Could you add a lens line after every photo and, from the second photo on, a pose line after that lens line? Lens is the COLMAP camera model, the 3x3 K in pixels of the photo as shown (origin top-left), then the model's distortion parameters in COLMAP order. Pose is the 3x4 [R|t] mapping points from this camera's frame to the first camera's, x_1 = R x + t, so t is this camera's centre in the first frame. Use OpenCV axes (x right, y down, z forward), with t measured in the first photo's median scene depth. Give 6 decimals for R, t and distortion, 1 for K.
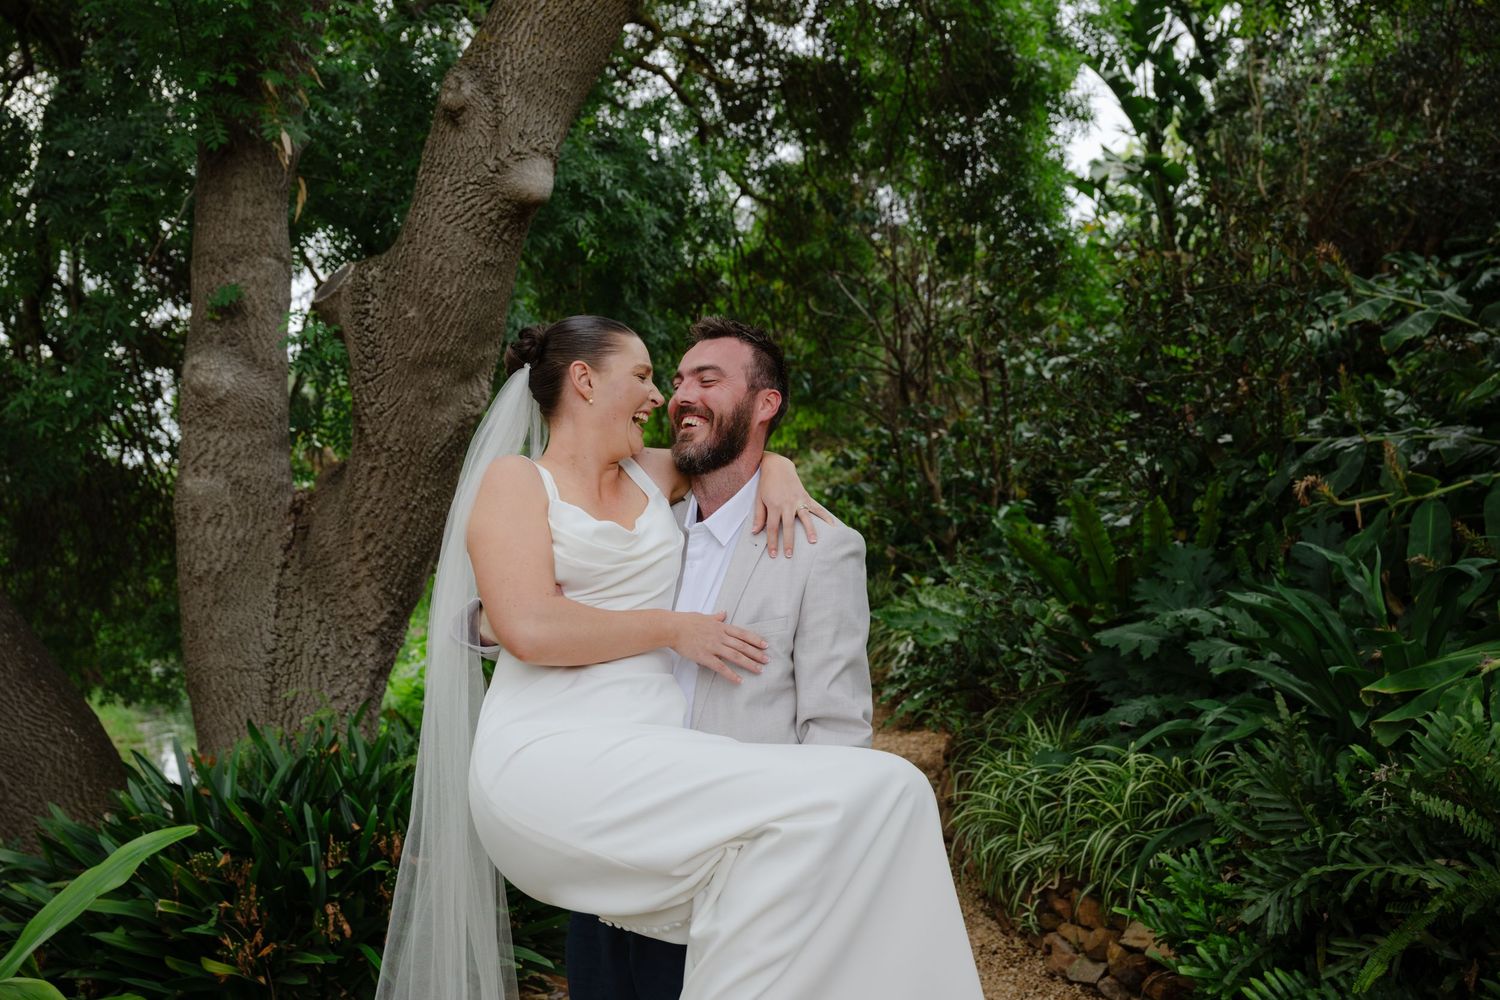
lens RADIAL K [[1432.3, 0, 749.2], [0, 1432.3, 473.3], [0, 0, 1]] dist [-0.000647, 0.004040]
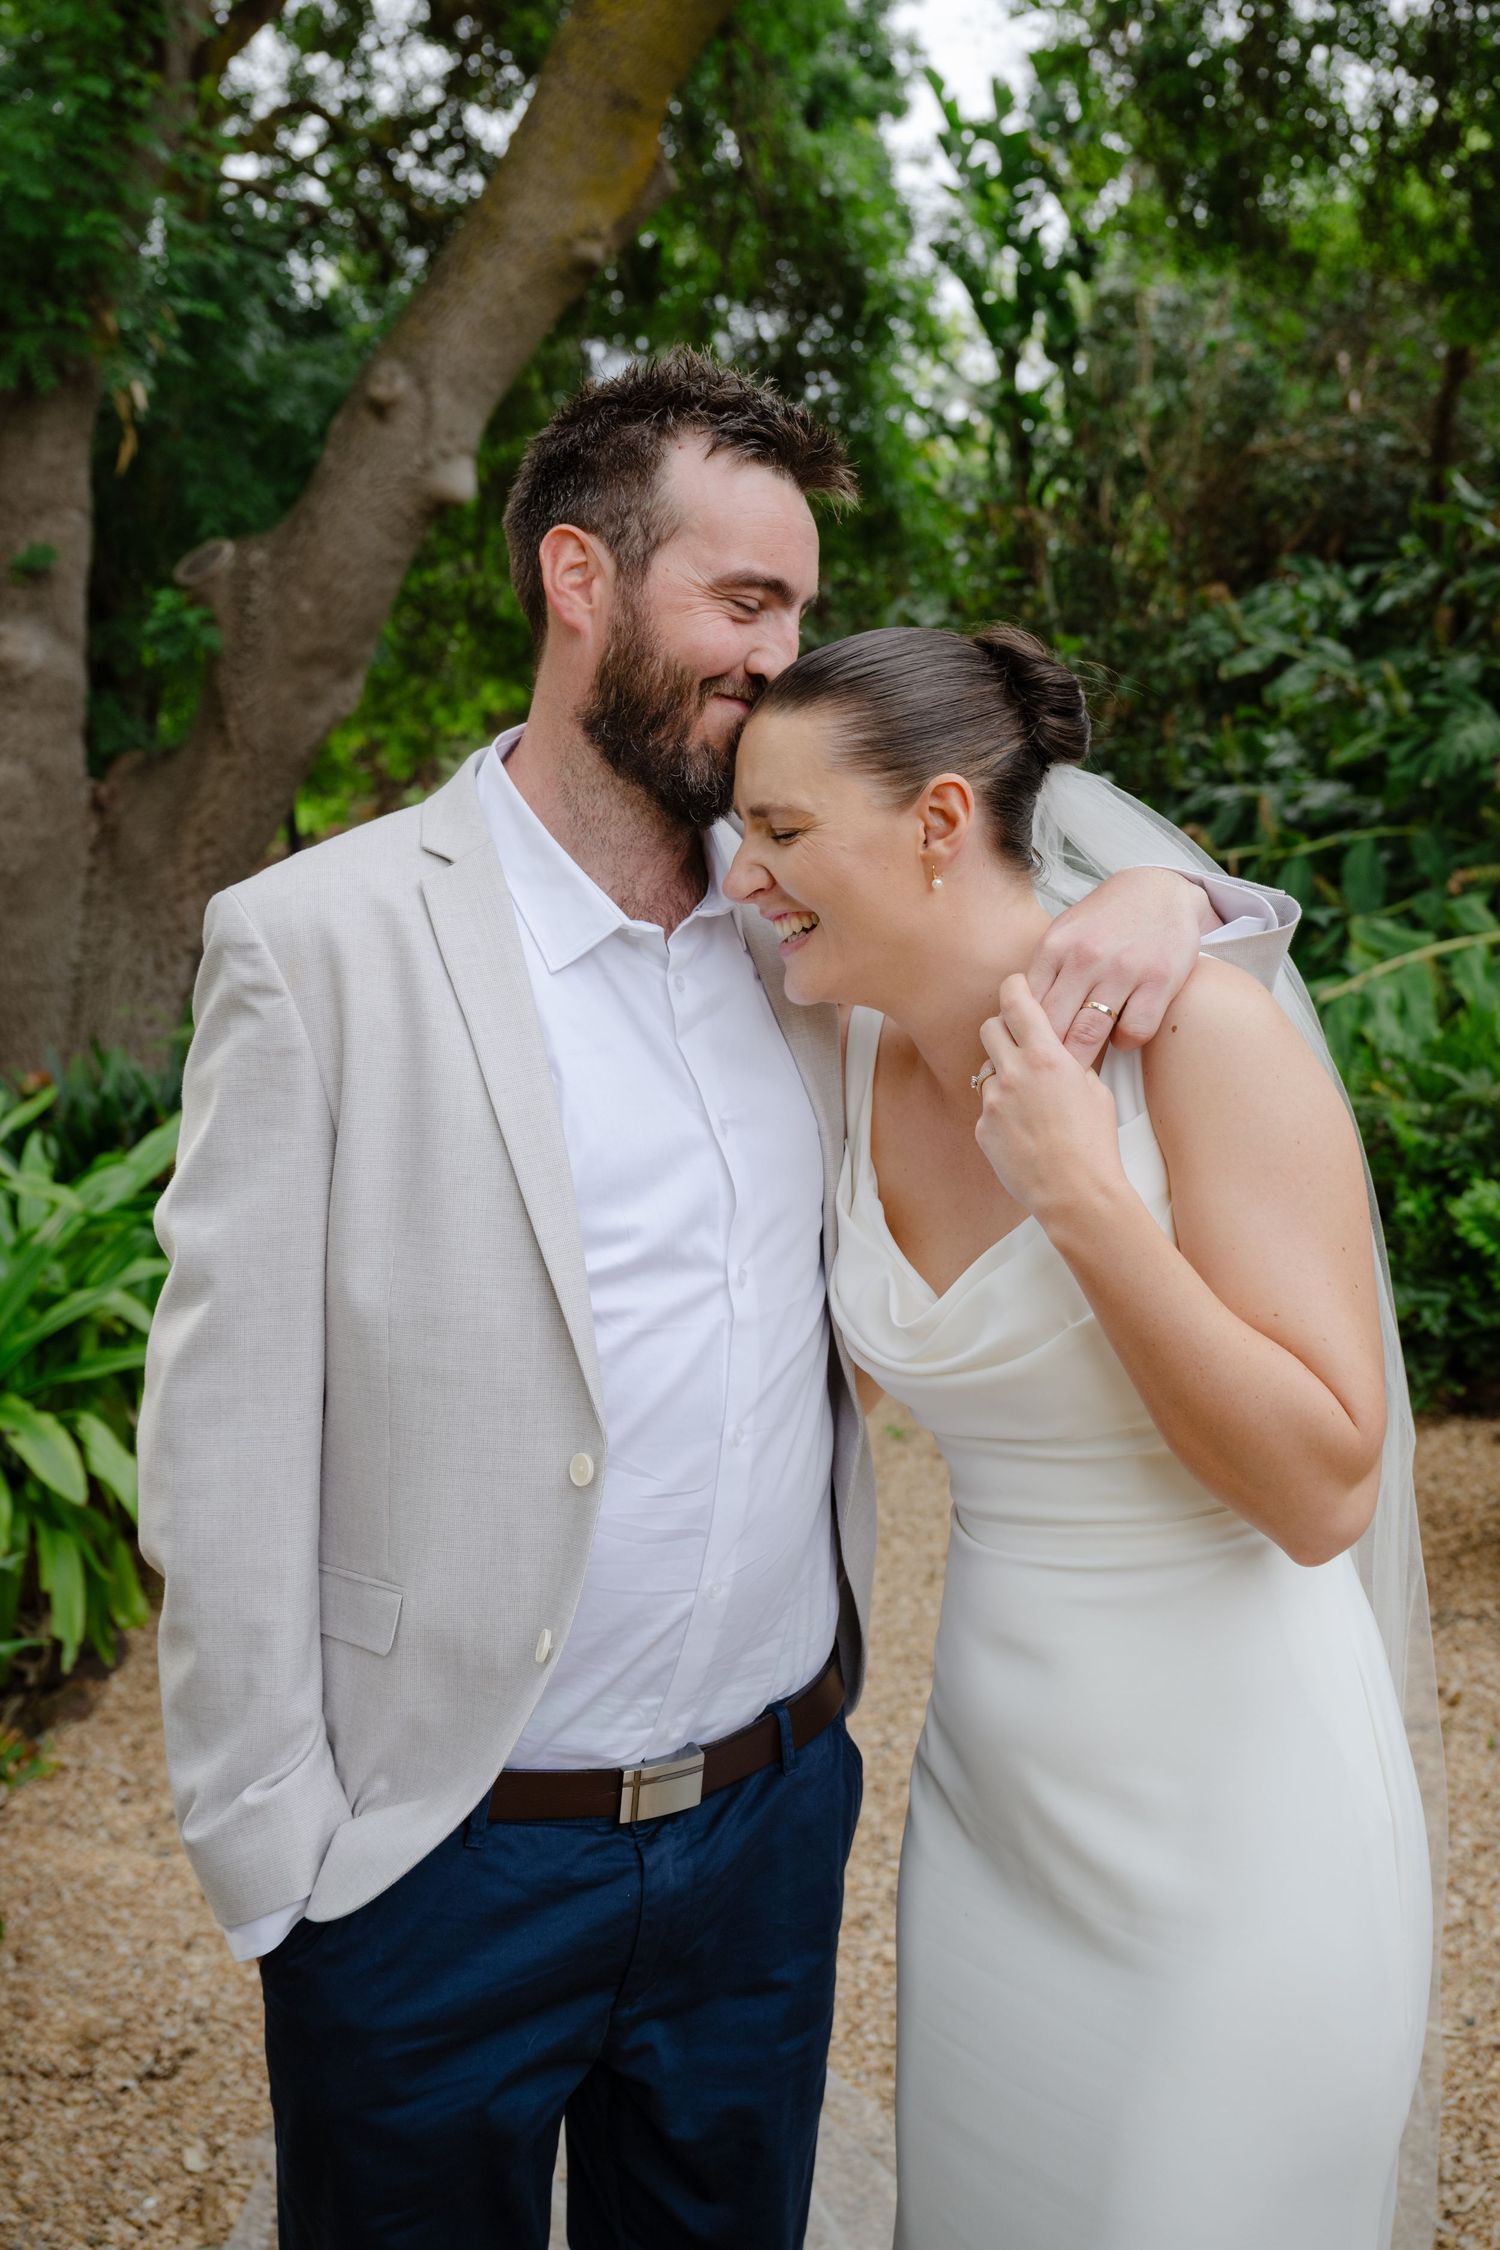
lens RADIAL K [[2807.8, 0, 751.4], [0, 2807.8, 968.4], [0, 0, 1]] dist [0.012157, -0.430143]
pose [[0.971526, 0.036389, 0.234121, -0.206245], [-0.054735, 0.995877, 0.072346, -0.013620], [-0.230523, -0.083101, 0.969512, -0.477906]]
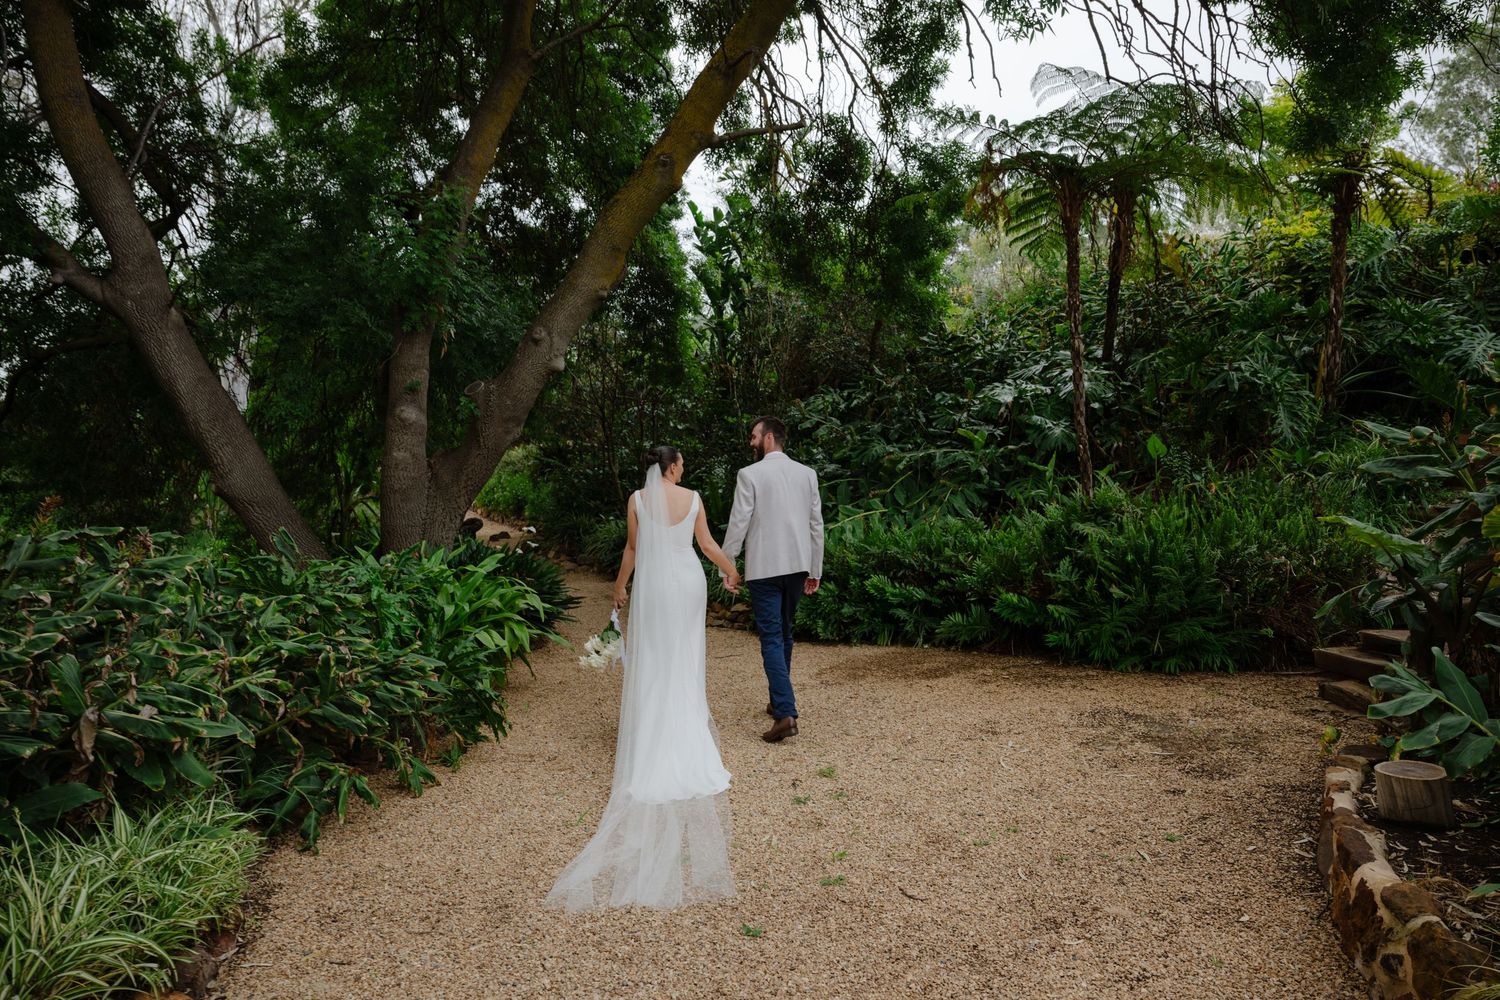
lens RADIAL K [[1460.3, 0, 750.0], [0, 1460.3, 500.0], [0, 0, 1]] dist [-0.231202, -0.000629]
pose [[0.930705, 0.055631, 0.361515, -0.461560], [-0.065178, 0.997772, 0.014258, 0.006290], [-0.359917, -0.036832, 0.932257, -1.070720]]
